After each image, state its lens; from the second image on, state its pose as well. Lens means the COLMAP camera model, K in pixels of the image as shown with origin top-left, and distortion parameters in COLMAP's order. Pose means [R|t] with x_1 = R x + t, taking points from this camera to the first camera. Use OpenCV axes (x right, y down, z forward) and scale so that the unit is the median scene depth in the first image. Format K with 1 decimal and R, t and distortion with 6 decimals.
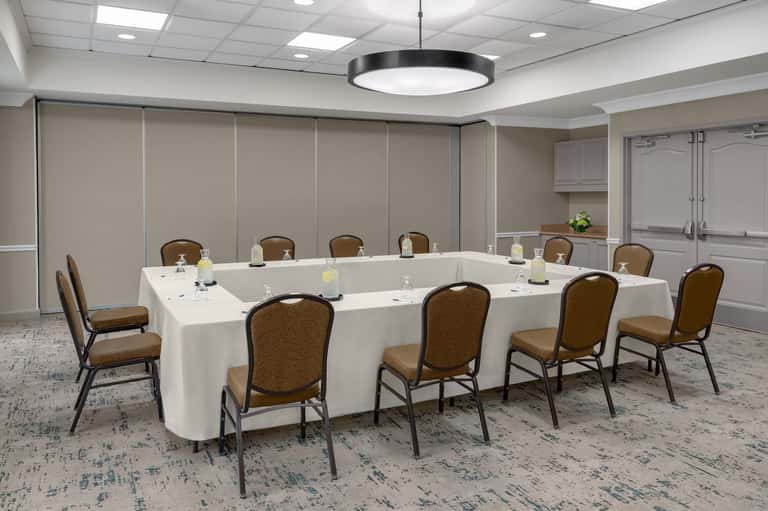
lens RADIAL K [[573.4, 0, 384.0], [0, 573.4, 255.5], [0, 0, 1]] dist [0.008550, 0.001784]
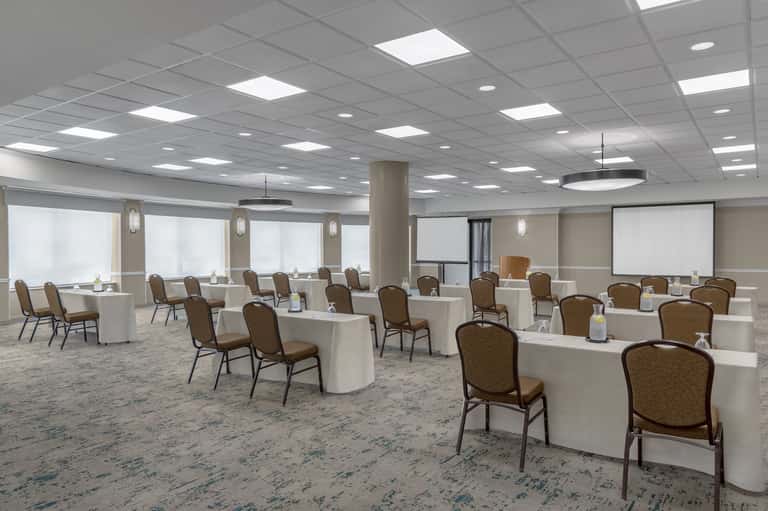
lens RADIAL K [[538.3, 0, 384.0], [0, 538.3, 255.5], [0, 0, 1]] dist [0.020455, -0.000452]
pose [[0.465767, 0.007221, -0.884878, 1.263550], [-0.082218, 0.995994, -0.035149, -0.047252], [0.881080, 0.089125, 0.464495, 0.630359]]
